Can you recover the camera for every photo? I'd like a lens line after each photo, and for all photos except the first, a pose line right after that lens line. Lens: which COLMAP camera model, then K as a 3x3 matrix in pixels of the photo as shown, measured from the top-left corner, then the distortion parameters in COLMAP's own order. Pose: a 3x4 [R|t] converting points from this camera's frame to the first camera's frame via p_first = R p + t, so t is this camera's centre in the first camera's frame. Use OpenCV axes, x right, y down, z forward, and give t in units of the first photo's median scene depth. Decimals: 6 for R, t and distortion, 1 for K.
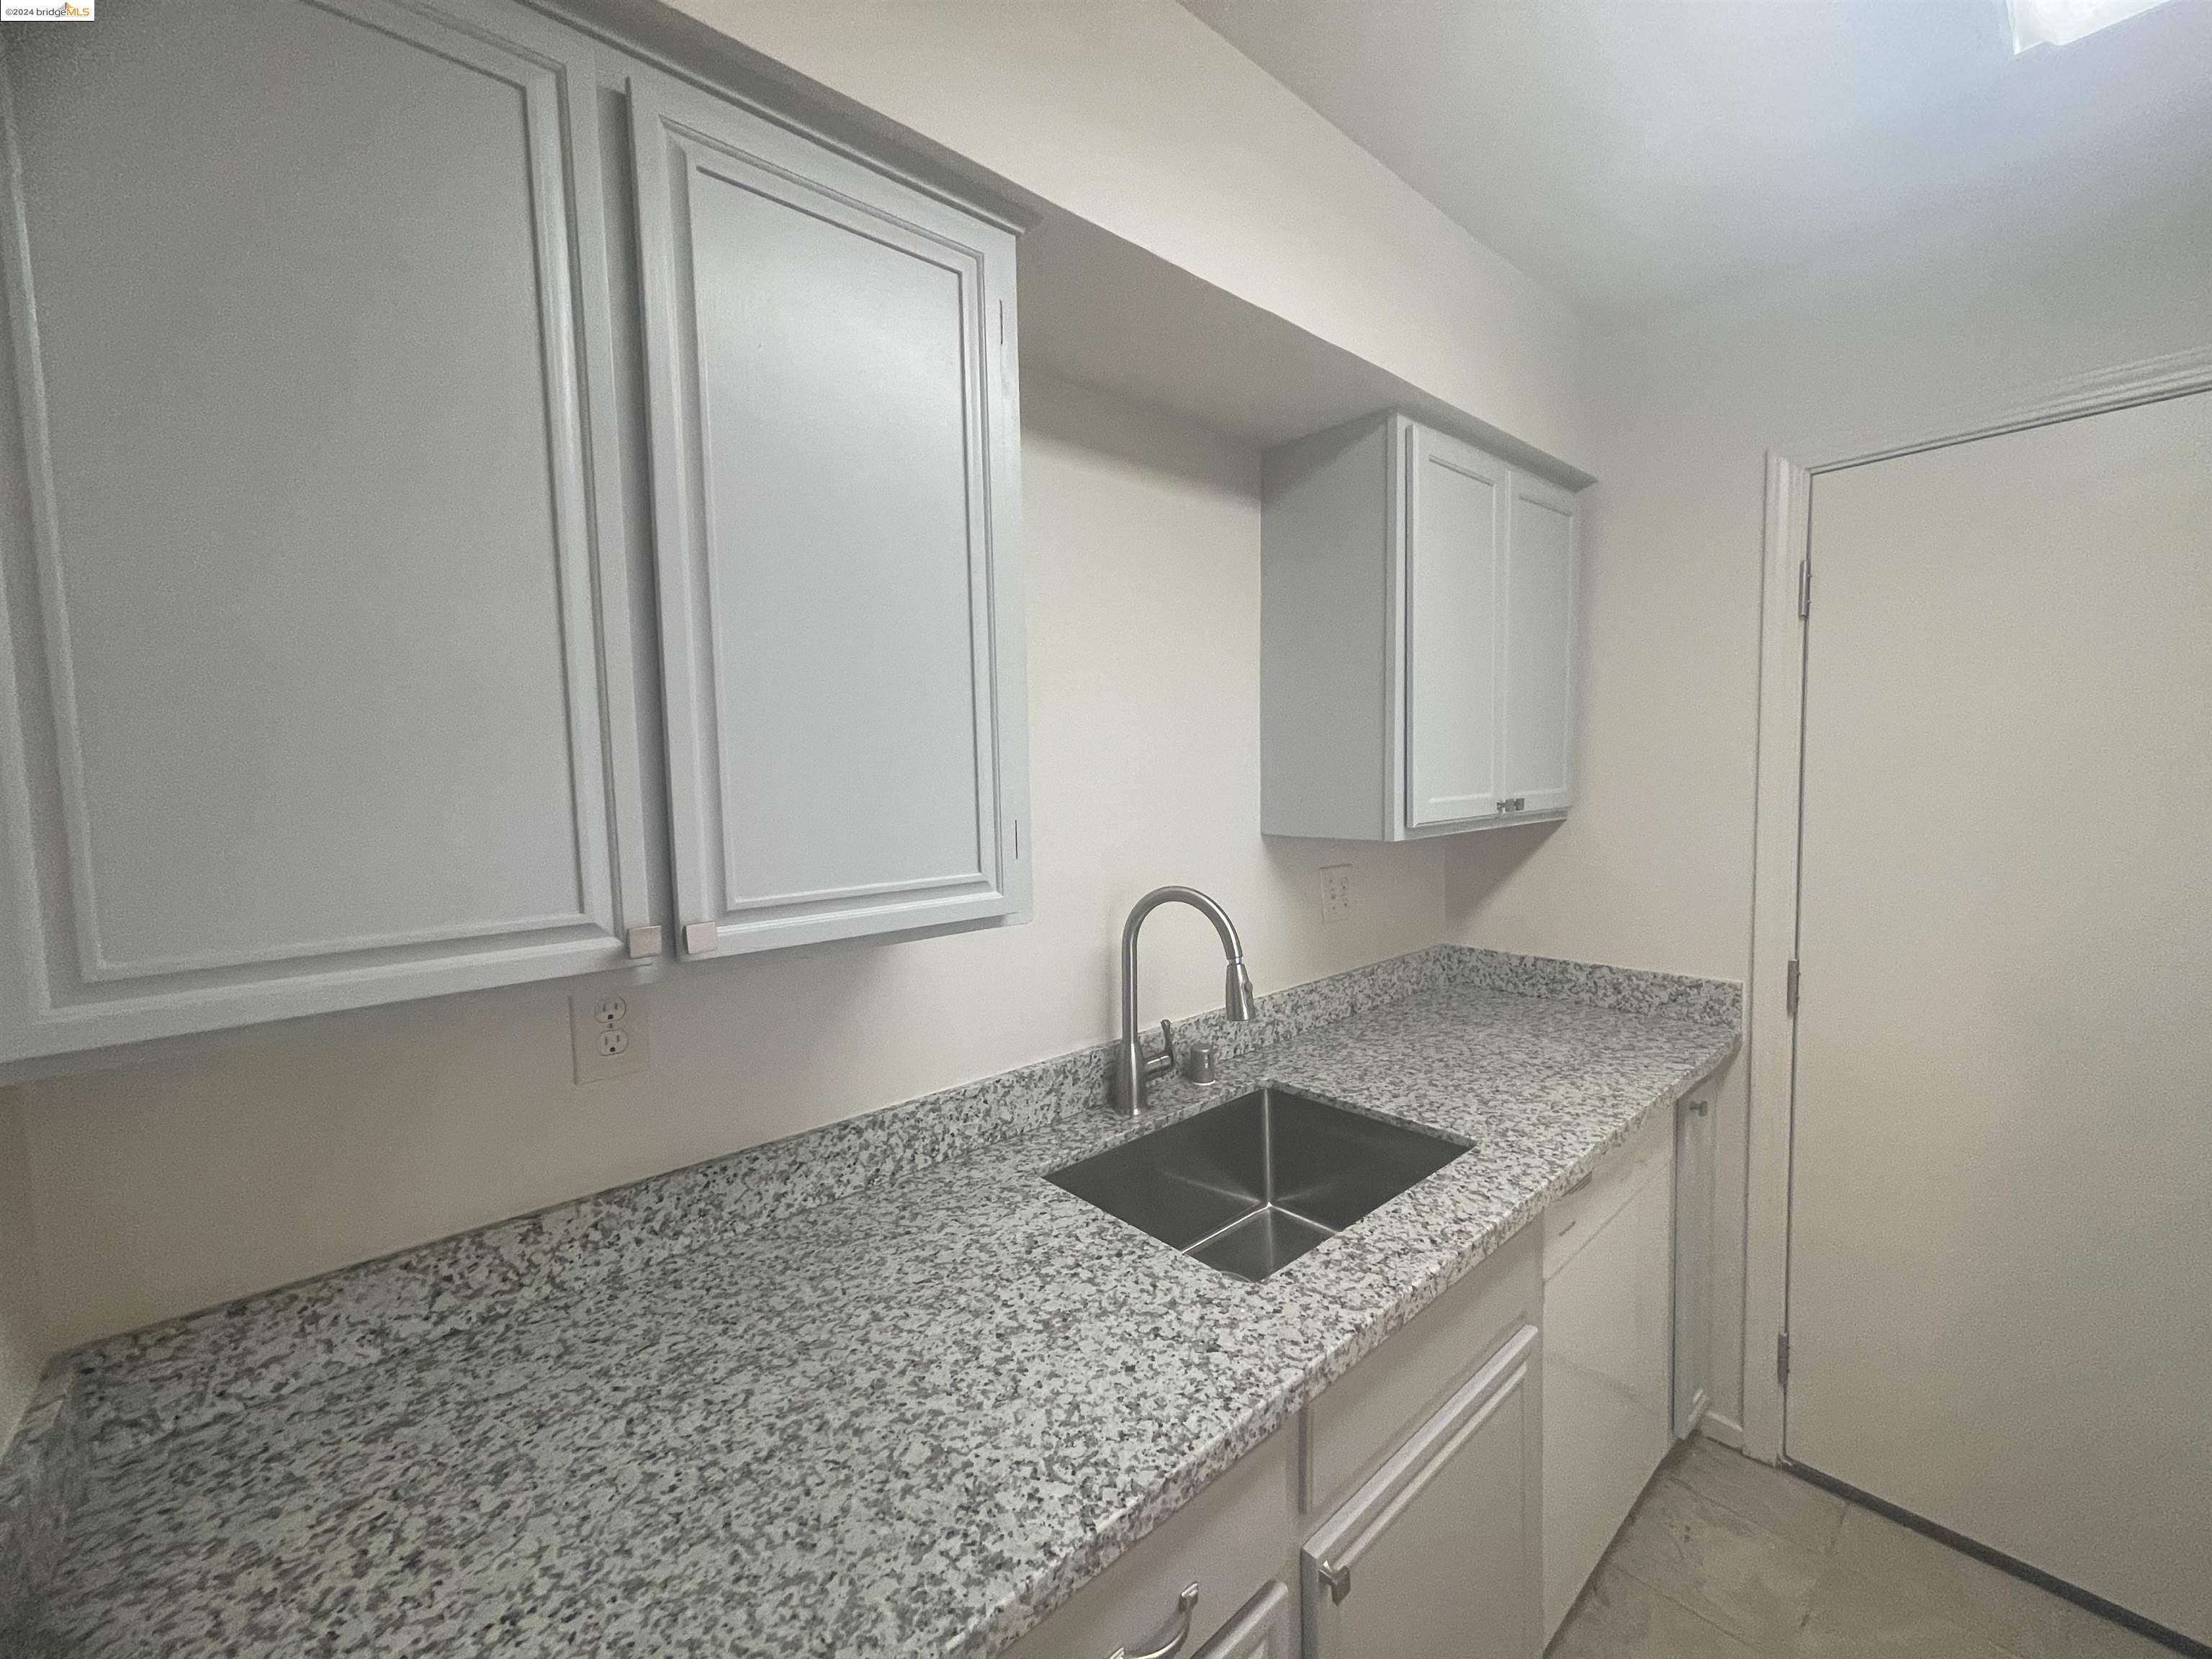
lens RADIAL K [[888.3, 0, 1094.4], [0, 888.3, 835.5], [0, 0, 1]] dist [0.000134, -0.002159]
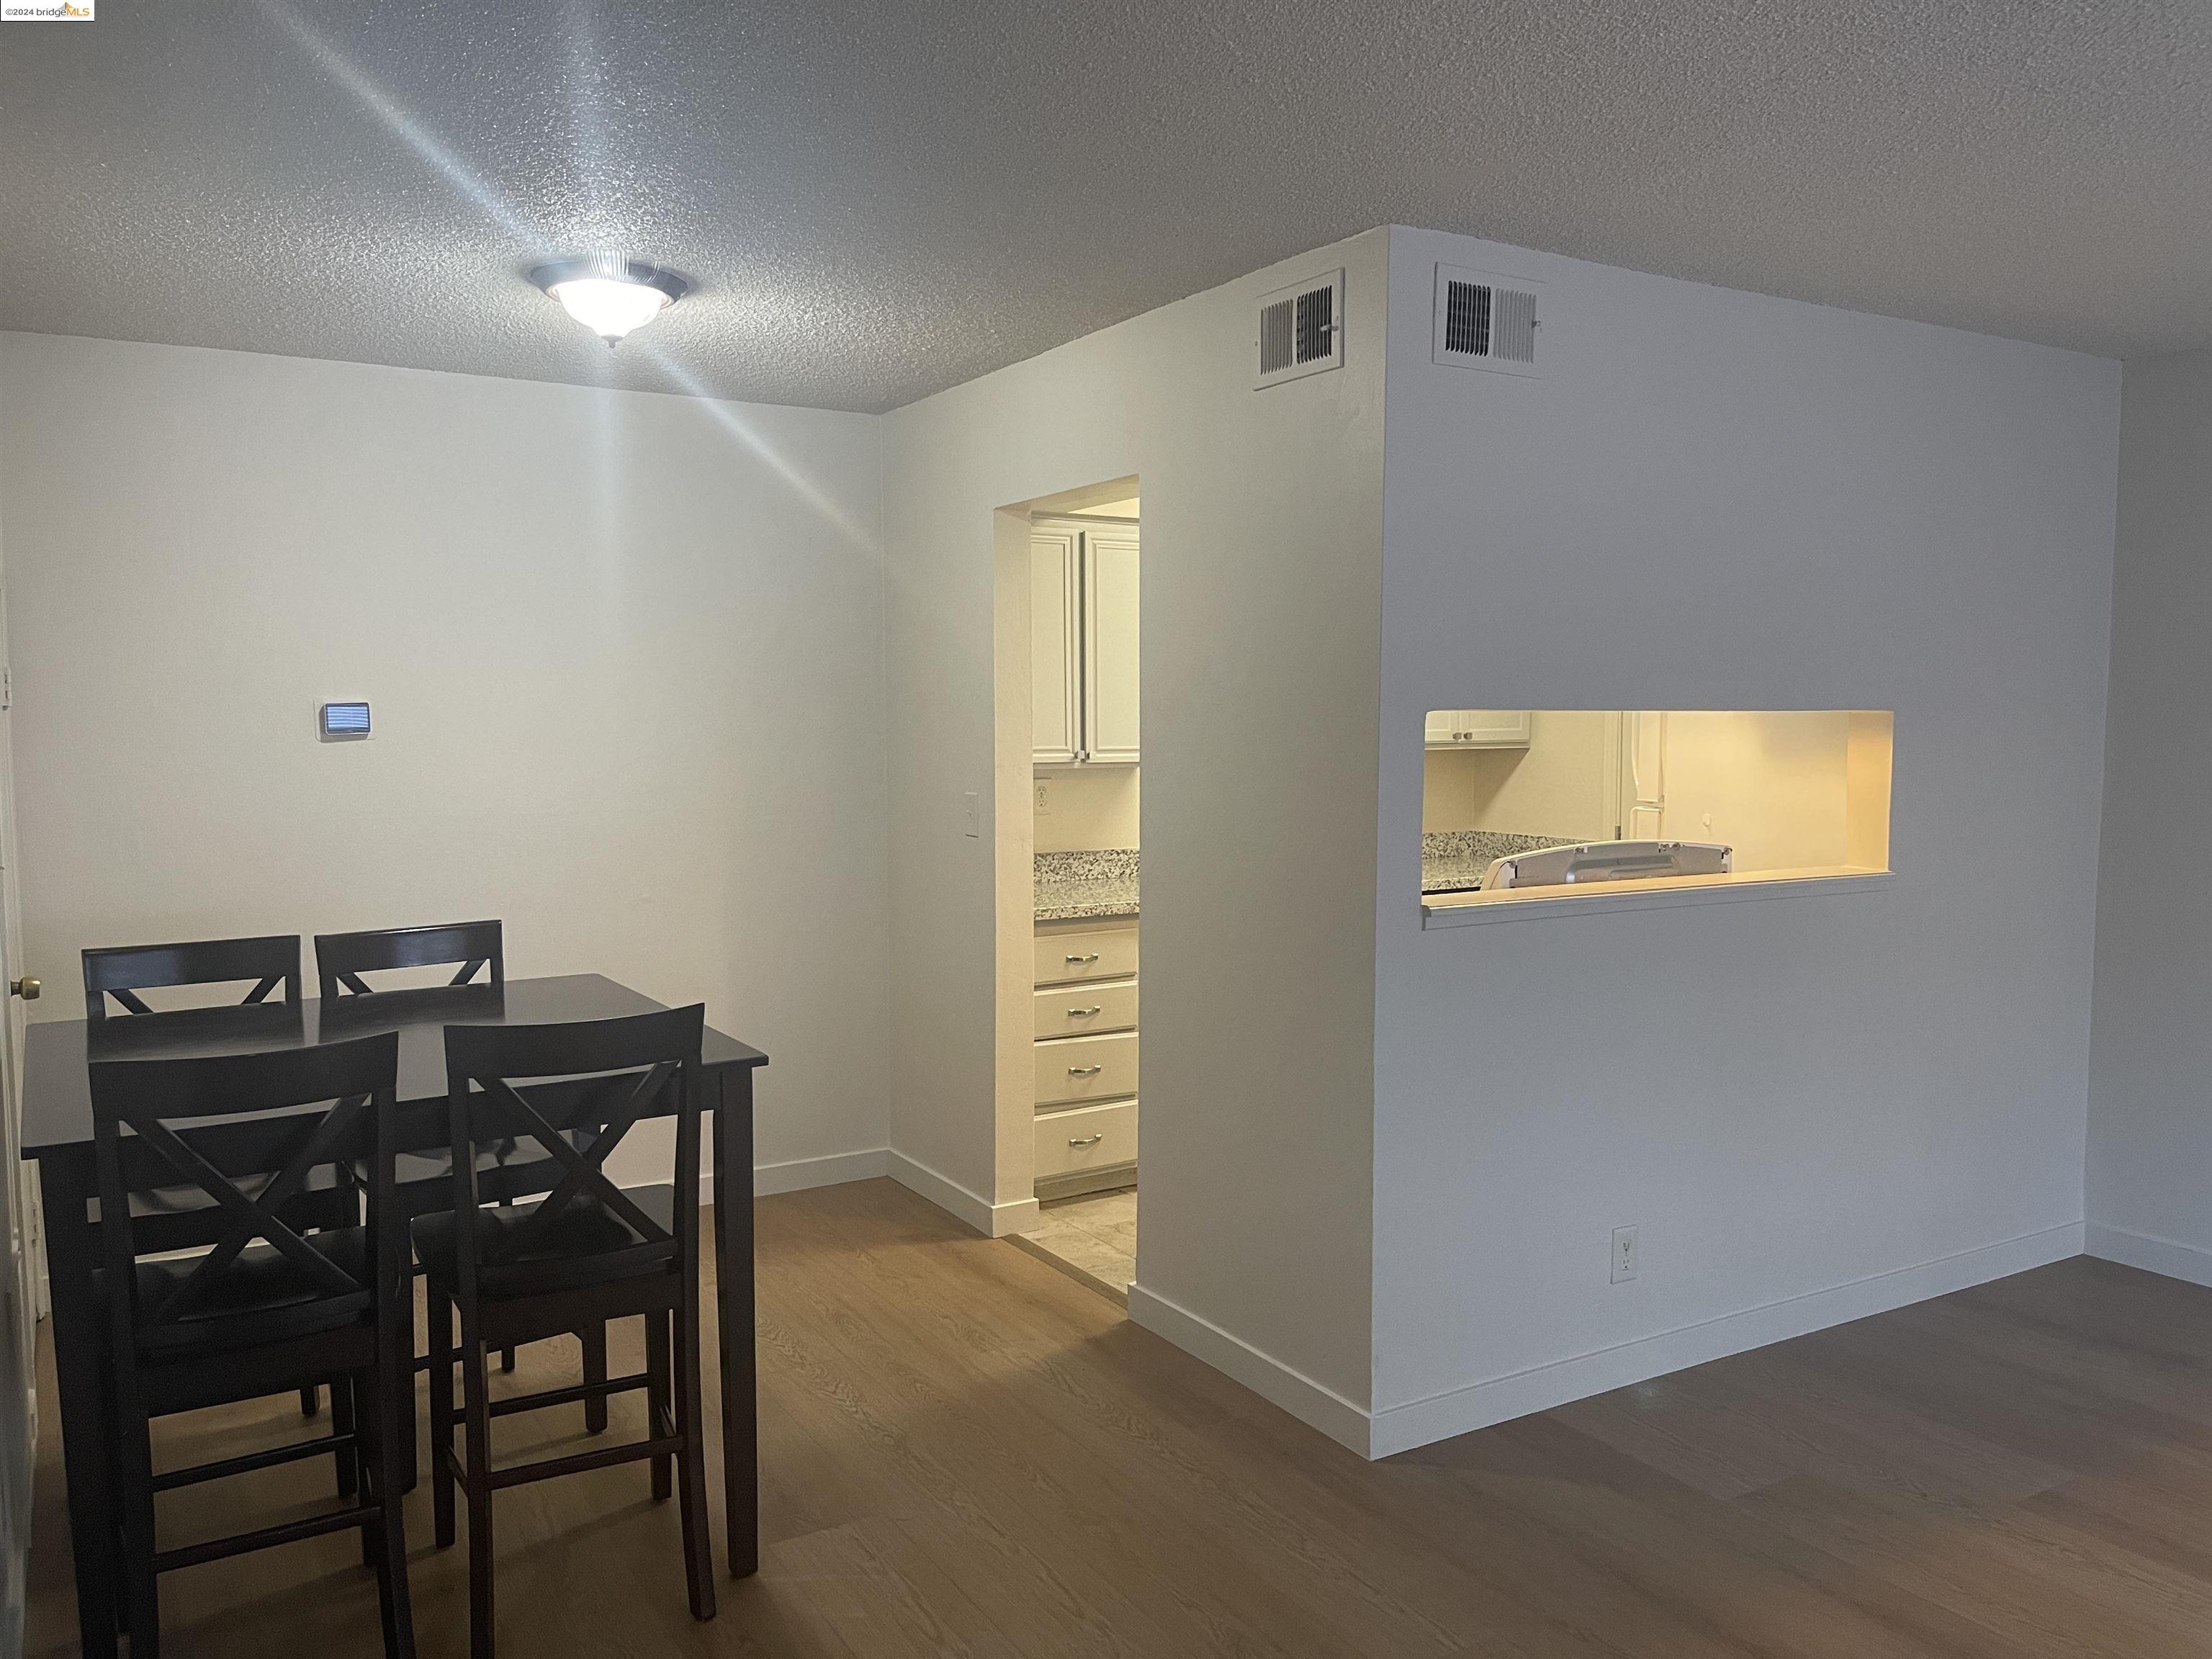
lens RADIAL K [[1678.3, 0, 1117.0], [0, 1678.3, 834.9], [0, 0, 1]] dist [0.061835, -0.073289]
pose [[0.985595, 0.034307, -0.165606, 0.598934], [-0.033656, 0.999411, 0.006736, 0.287725], [0.165739, -0.001065, 0.986169, -4.267615]]
